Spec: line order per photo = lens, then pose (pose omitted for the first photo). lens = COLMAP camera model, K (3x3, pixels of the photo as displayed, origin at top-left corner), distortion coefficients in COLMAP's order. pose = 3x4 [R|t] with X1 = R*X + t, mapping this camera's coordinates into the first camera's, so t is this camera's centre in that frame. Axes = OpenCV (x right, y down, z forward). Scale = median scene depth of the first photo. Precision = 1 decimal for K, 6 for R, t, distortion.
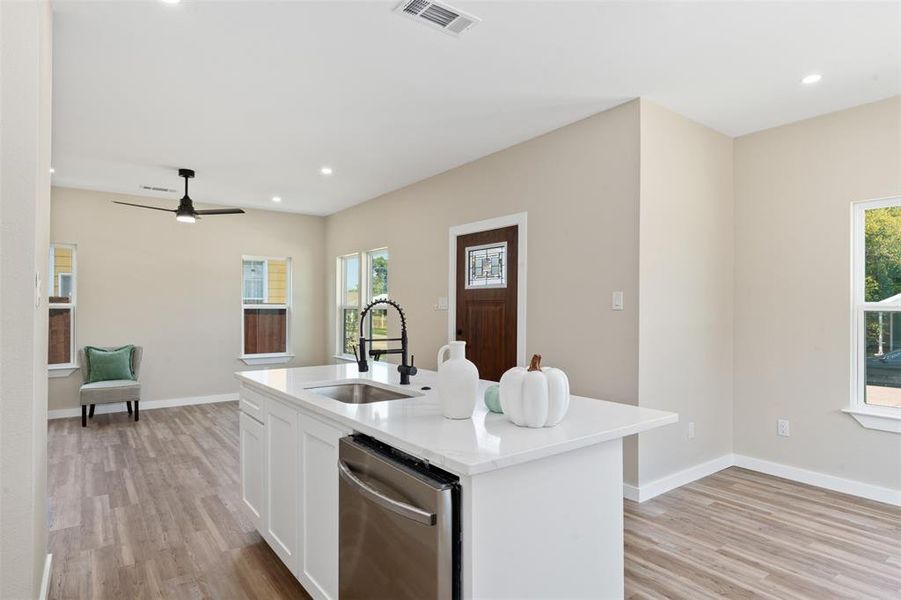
lens RADIAL K [[393.6, 0, 450.0], [0, 393.6, 308.1], [0, 0, 1]] dist [-0.000635, 0.000009]
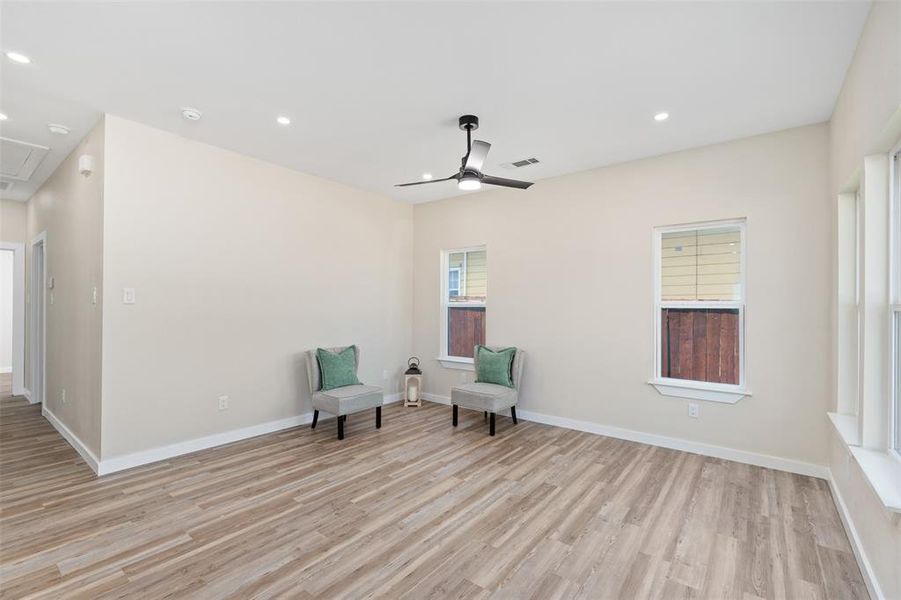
lens RADIAL K [[393.6, 0, 450.0], [0, 393.6, 308.1], [0, 0, 1]] dist [-0.000635, 0.000009]
pose [[0.264345, 0.004178, -0.964419, 0.023421], [-0.000582, 0.999991, 0.004173, 0.001121], [0.964428, -0.000542, 0.264345, 0.835280]]
